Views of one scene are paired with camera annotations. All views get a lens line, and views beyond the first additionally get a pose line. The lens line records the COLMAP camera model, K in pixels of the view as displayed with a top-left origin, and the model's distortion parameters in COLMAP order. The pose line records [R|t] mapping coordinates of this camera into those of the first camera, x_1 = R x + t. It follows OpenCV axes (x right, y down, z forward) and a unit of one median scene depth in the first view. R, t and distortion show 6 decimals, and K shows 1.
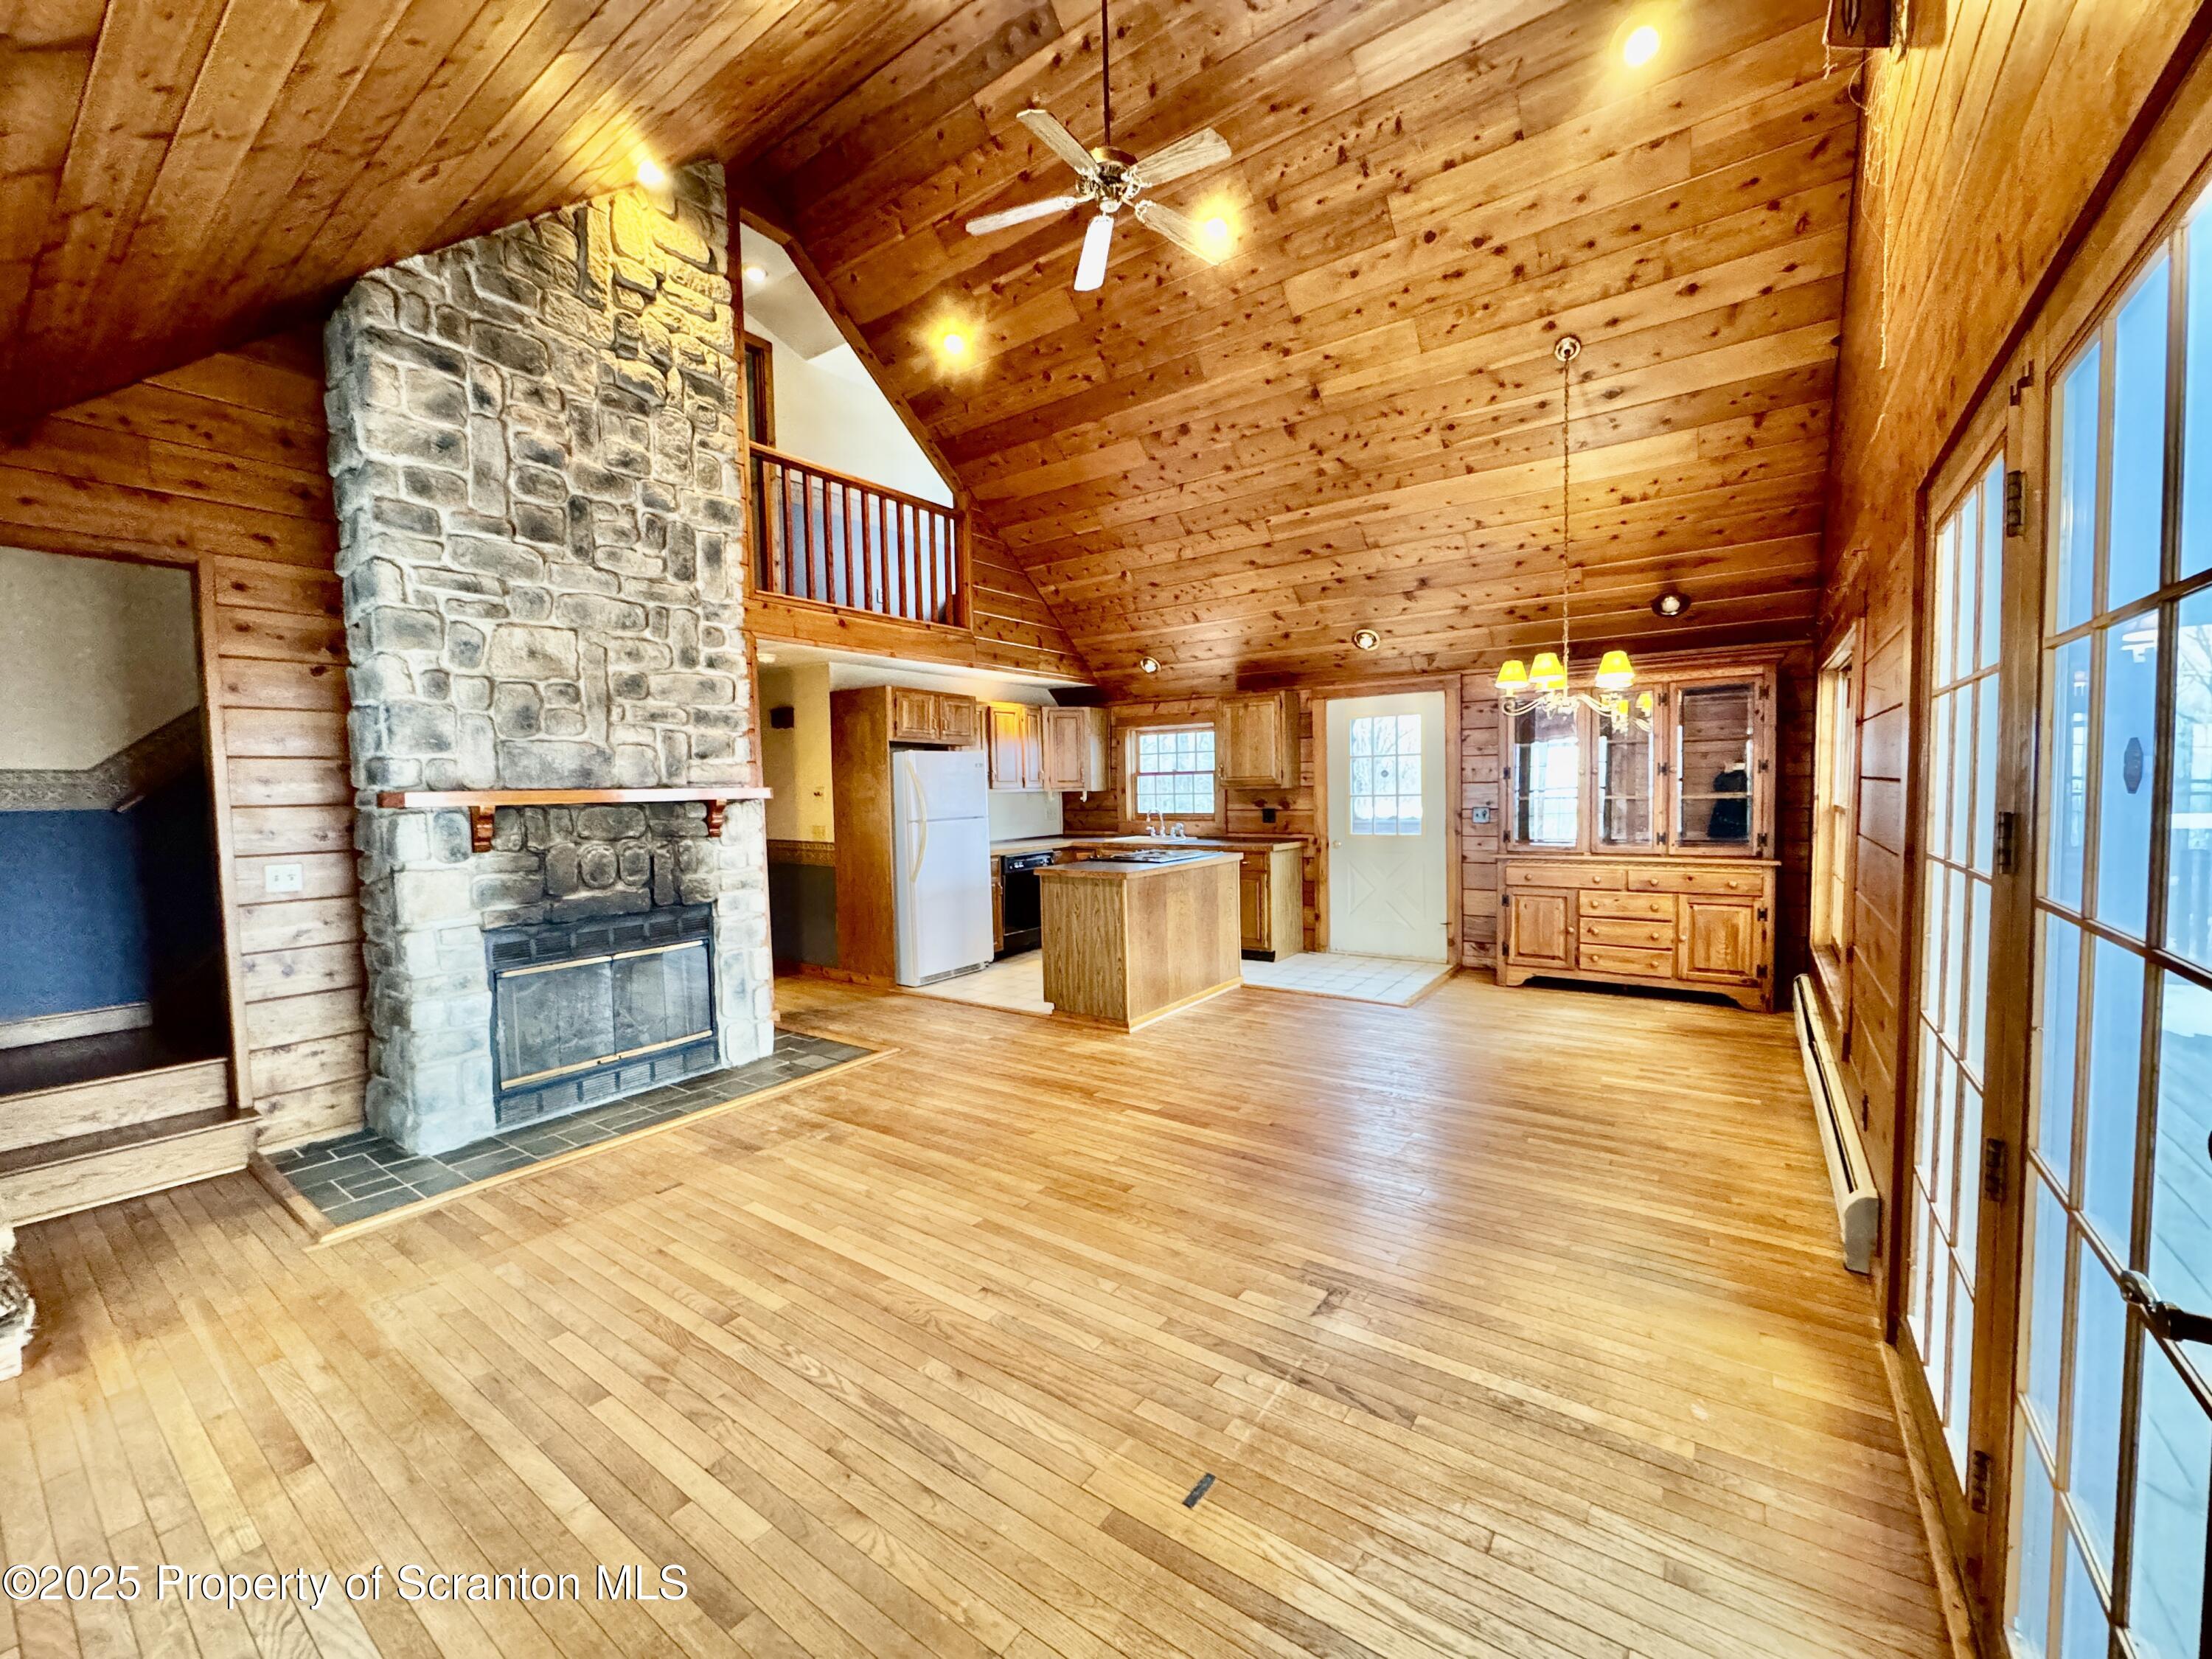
lens RADIAL K [[885.0, 0, 1110.0], [0, 885.0, 826.8], [0, 0, 1]] dist [-0.011081, 0.003714]
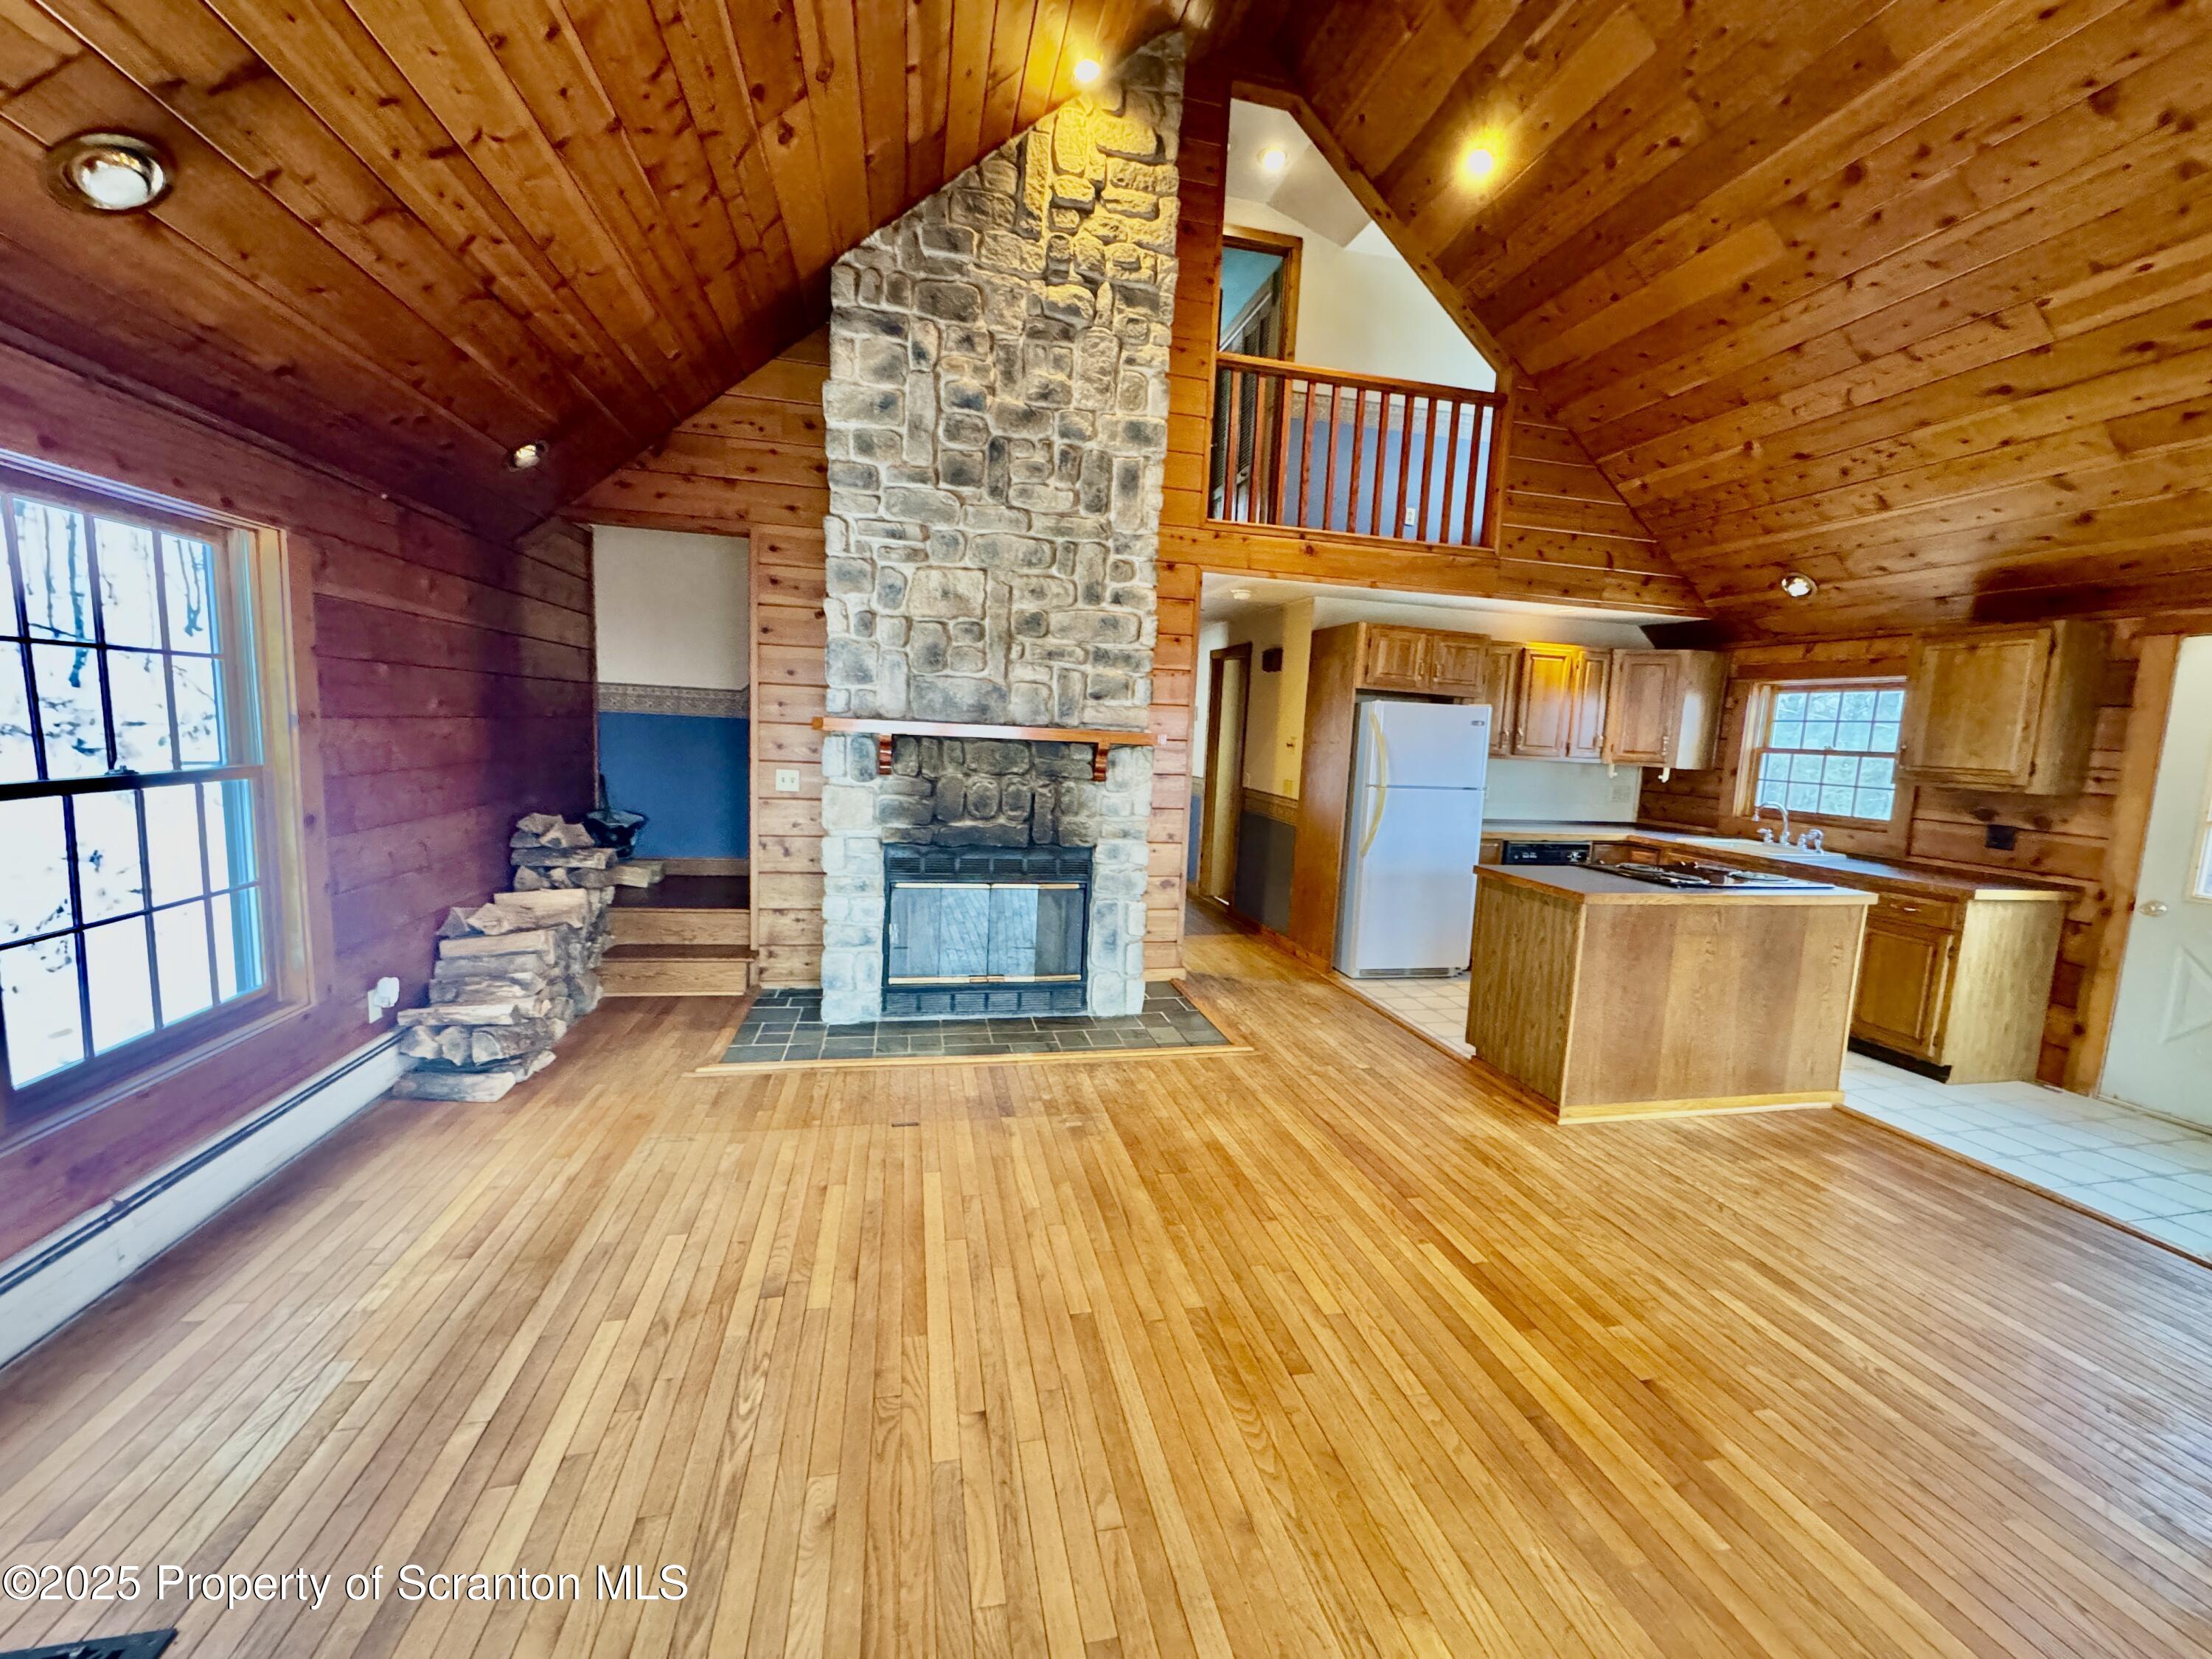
lens RADIAL K [[885.0, 0, 1100.4], [0, 885.0, 829.1], [0, 0, 1]] dist [-0.011081, 0.003714]
pose [[0.740974, 0.134914, -0.657842, 0.162492], [-0.093986, 0.990804, 0.097337, -0.025407], [0.664925, -0.010296, 0.746839, 0.227837]]
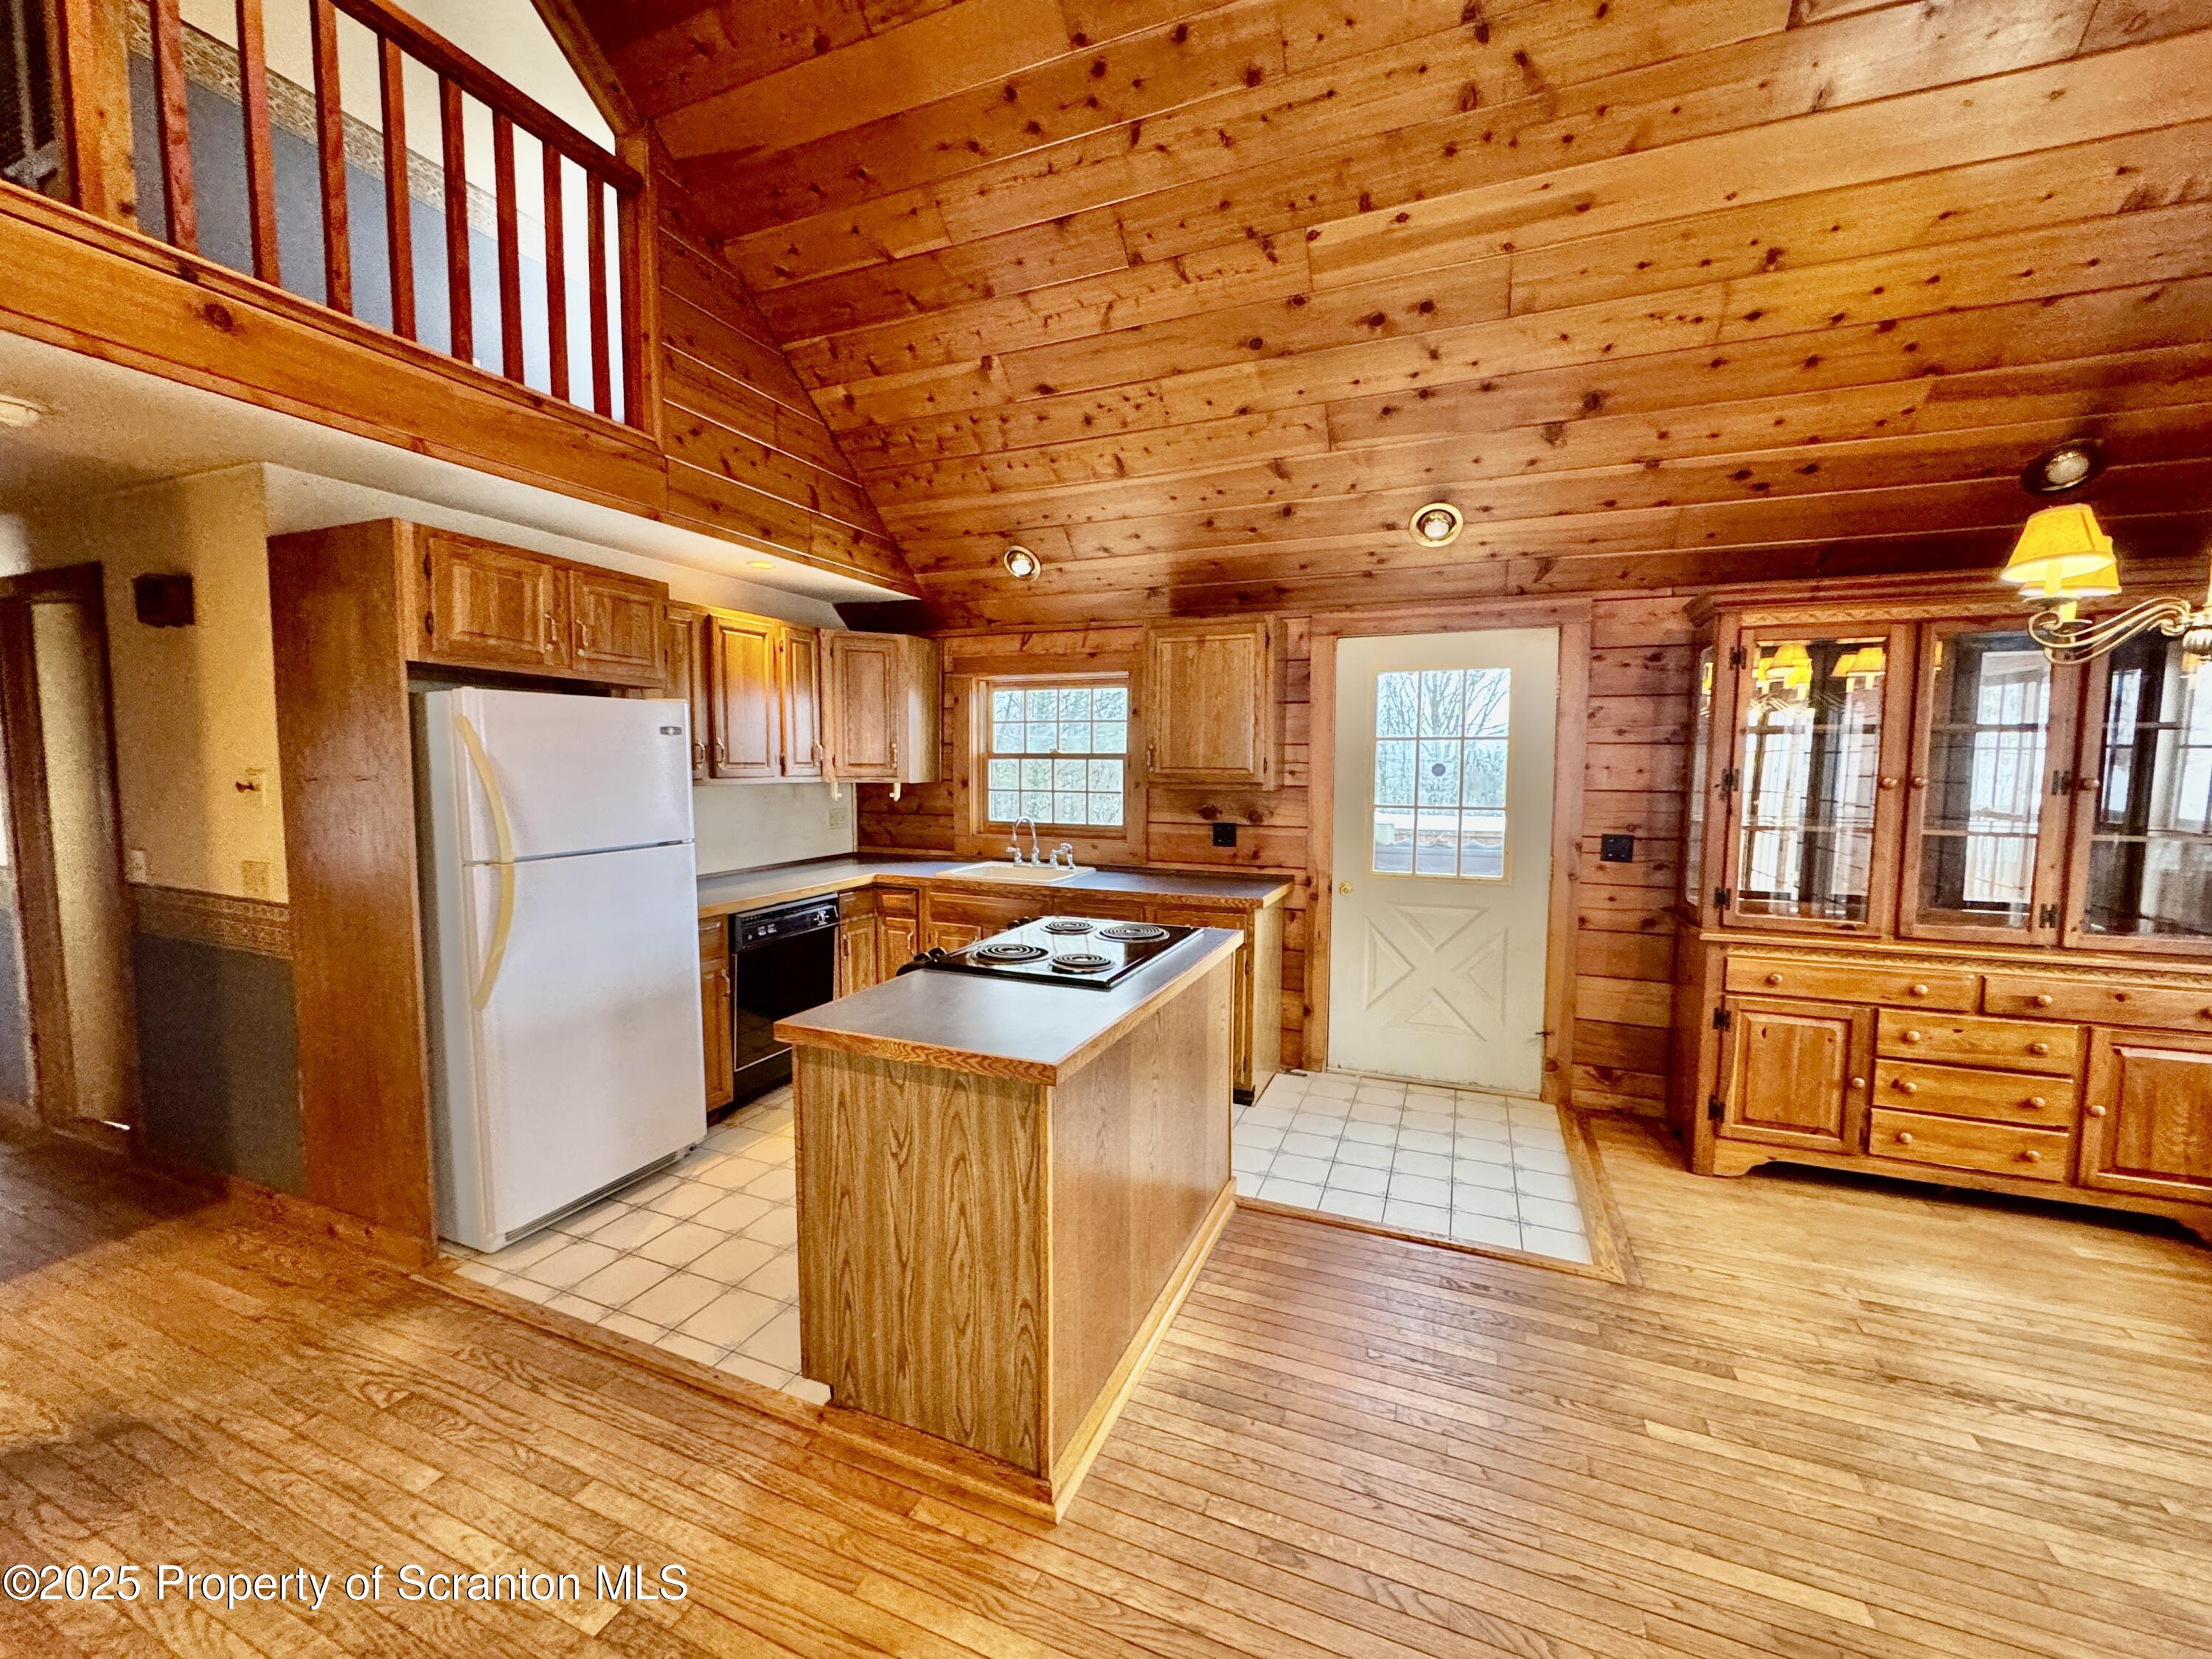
lens RADIAL K [[885.0, 0, 1112.7], [0, 885.0, 831.3], [0, 0, 1]] dist [-0.011081, 0.003714]
pose [[0.973790, 0.009624, 0.227244, -0.033408], [-0.016850, 0.999411, 0.029881, -0.041967], [-0.226823, -0.032927, 0.973379, 0.608061]]
